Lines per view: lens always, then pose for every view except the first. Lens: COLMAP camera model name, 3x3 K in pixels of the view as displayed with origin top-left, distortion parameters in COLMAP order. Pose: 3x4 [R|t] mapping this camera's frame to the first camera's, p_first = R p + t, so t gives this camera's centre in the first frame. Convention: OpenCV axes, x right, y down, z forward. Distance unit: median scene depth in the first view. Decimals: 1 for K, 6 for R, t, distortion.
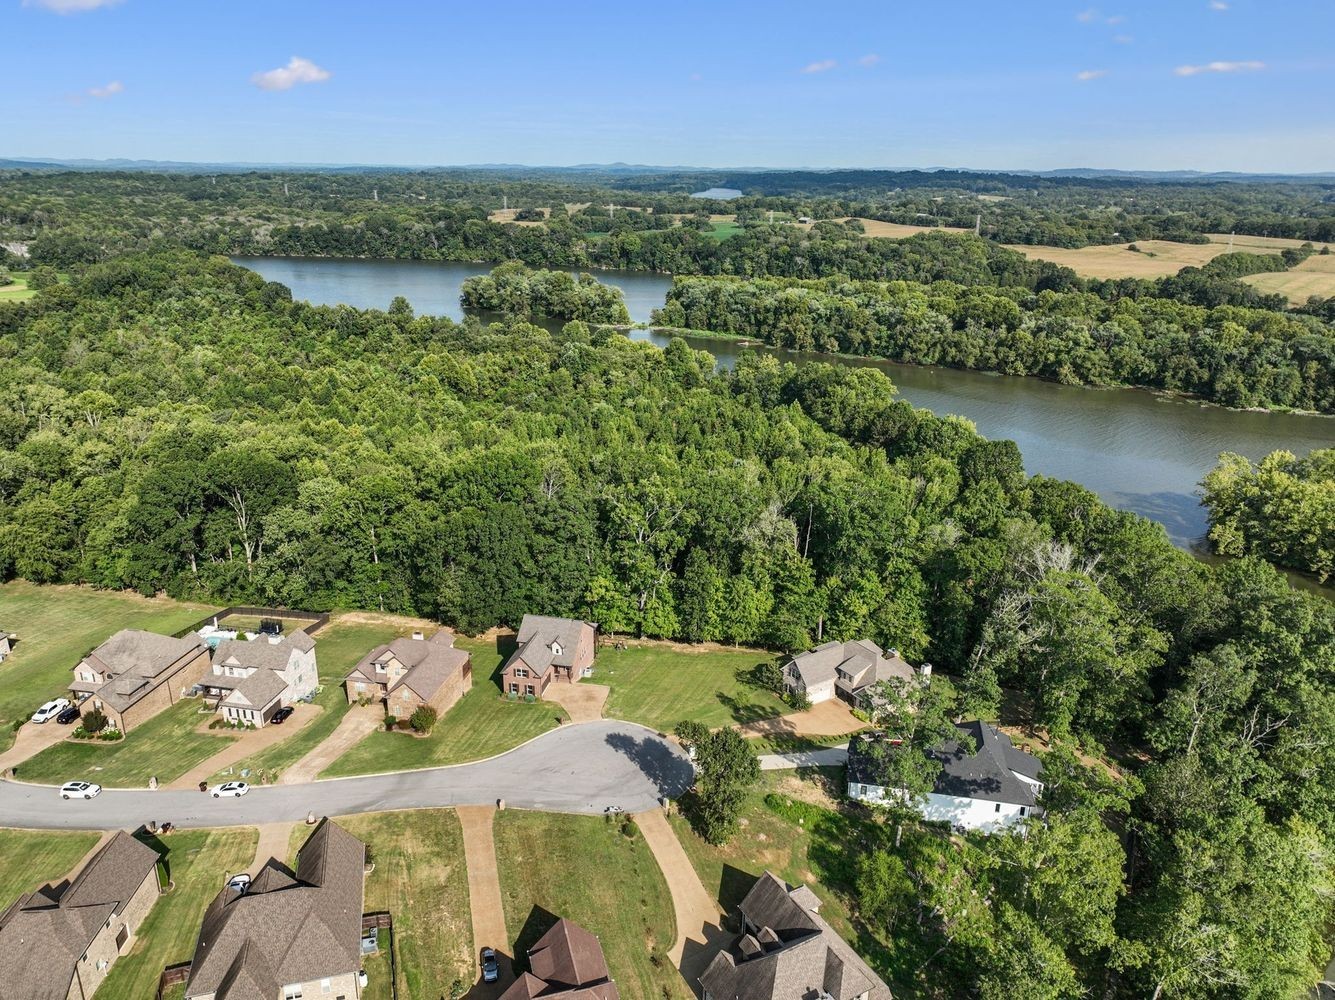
lens RADIAL K [[962.5, 0, 668.2], [0, 962.5, 493.9], [0, 0, 1]] dist [0.006362, 0.006114]
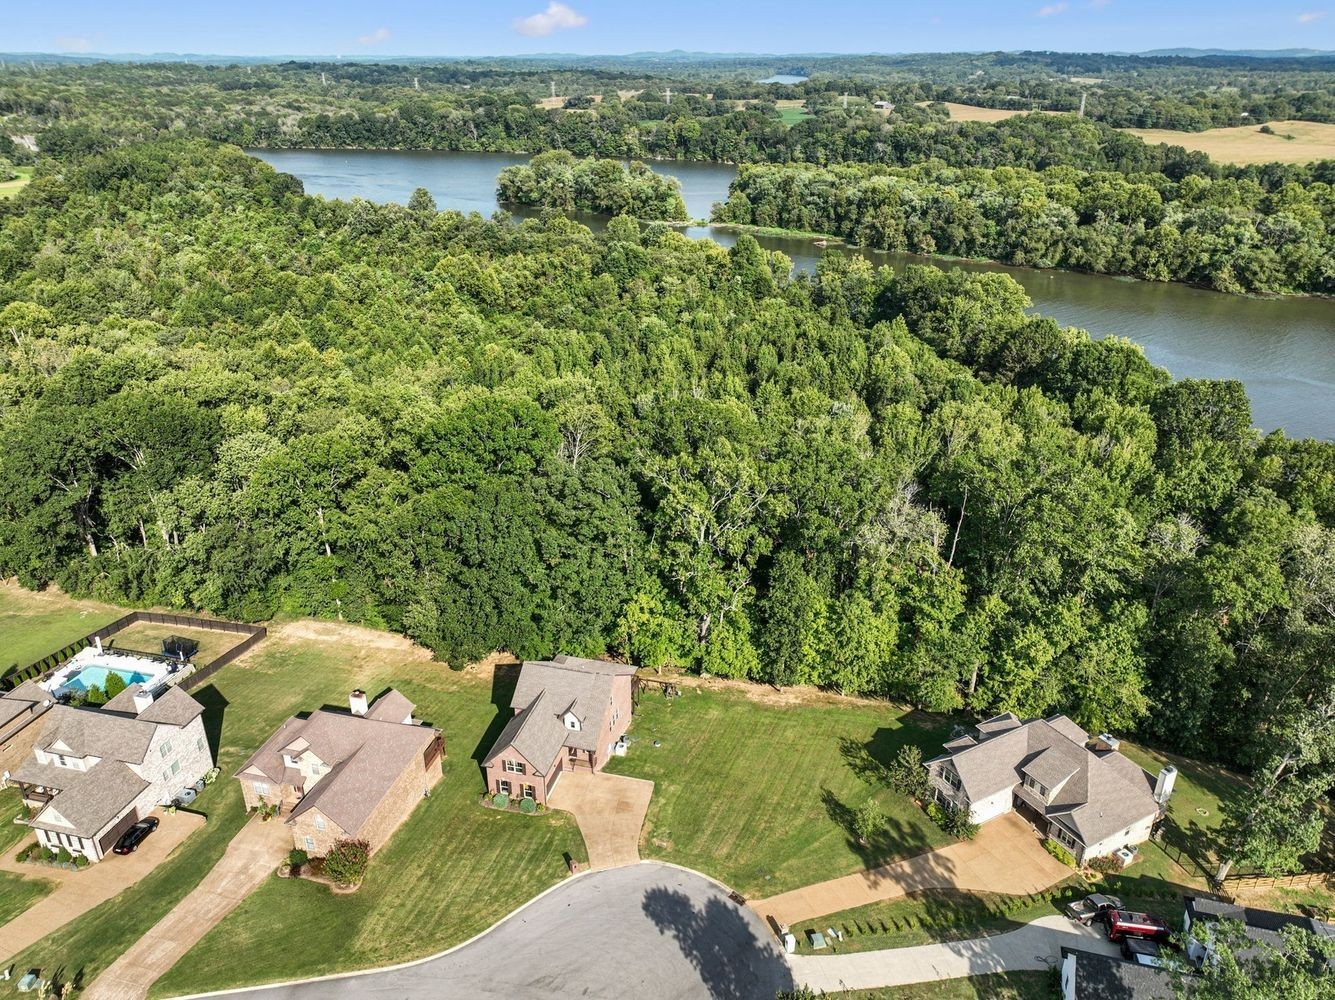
lens RADIAL K [[972.8, 0, 665.7], [0, 972.8, 494.6], [0, 0, 1]] dist [0.001549, 0.014229]
pose [[0.998191, 0.012313, -0.058844, -0.012655], [-0.006619, 0.995360, 0.095998, -0.039702], [0.059752, -0.095435, 0.993641, 0.281217]]
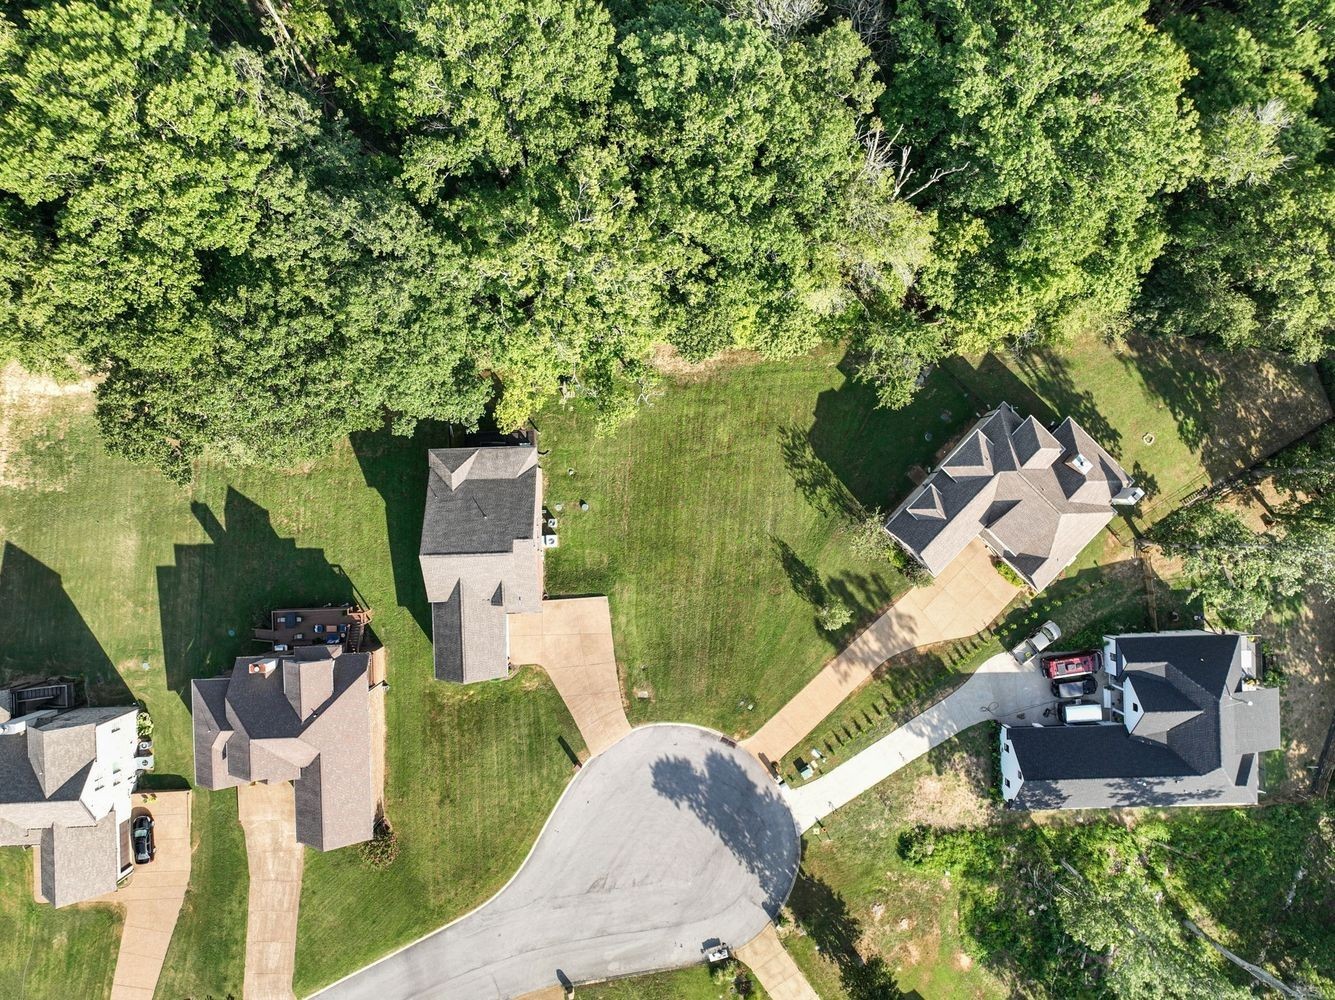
lens RADIAL K [[951.9, 0, 666.6], [0, 951.9, 499.4], [0, 0, 1]] dist [-0.003590, 0.026213]
pose [[0.974067, -0.226256, -0.001611, -0.006594], [0.071703, 0.301927, 0.950631, -0.288570], [-0.214599, -0.926093, 0.310320, 0.648618]]
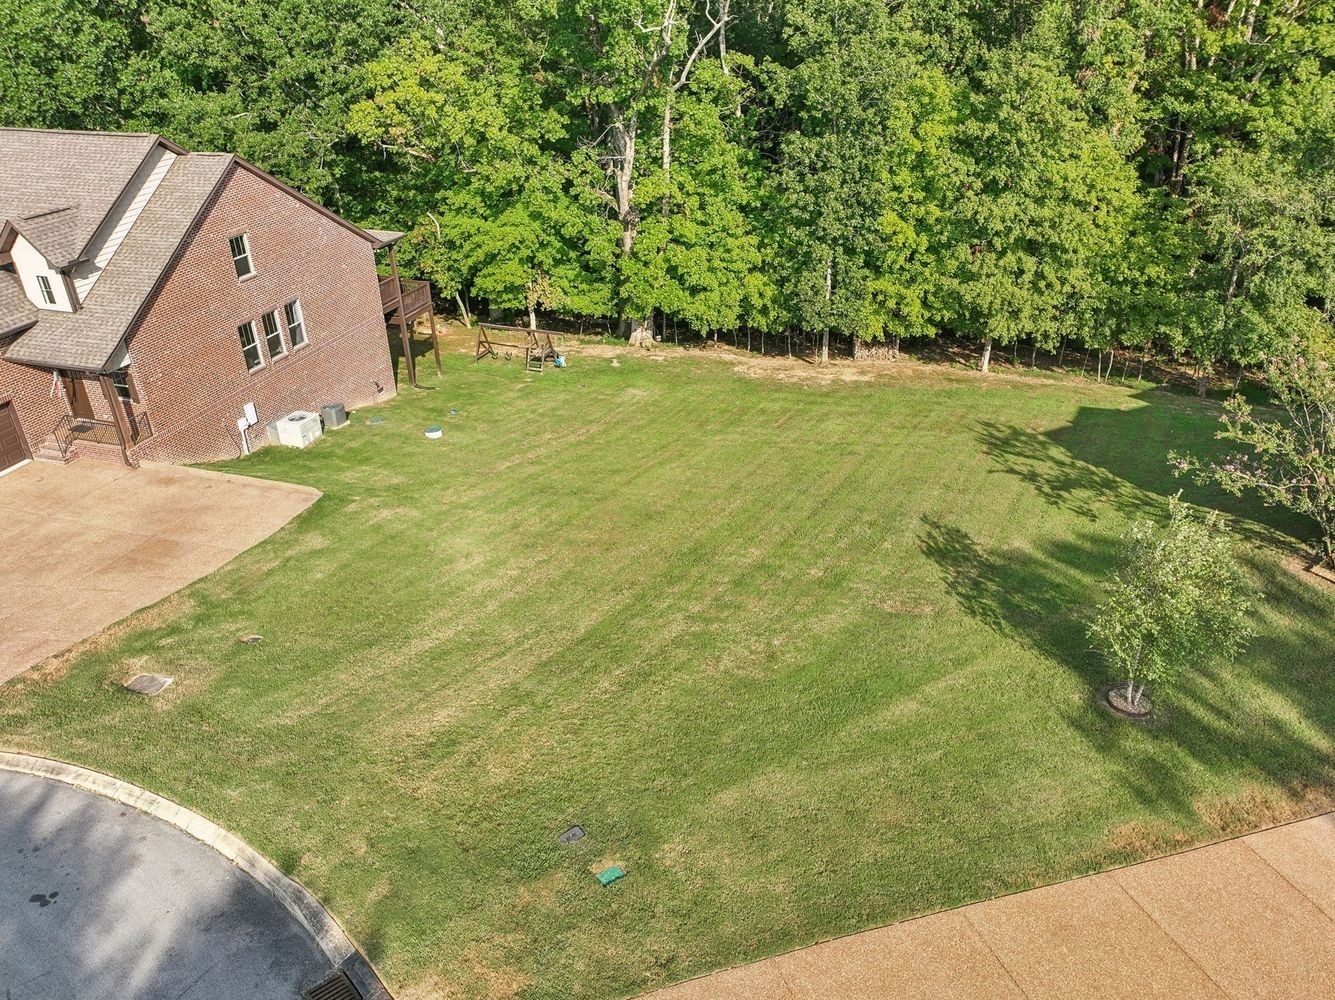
lens RADIAL K [[1002.9, 0, 681.5], [0, 1002.9, 471.9], [0, 0, 1]] dist [0.006026, 0.002564]
pose [[0.990515, 0.027057, -0.134711, 0.023263], [-0.006377, 0.988416, 0.151638, 0.126335], [0.137253, -0.149341, 0.979213, 0.621614]]
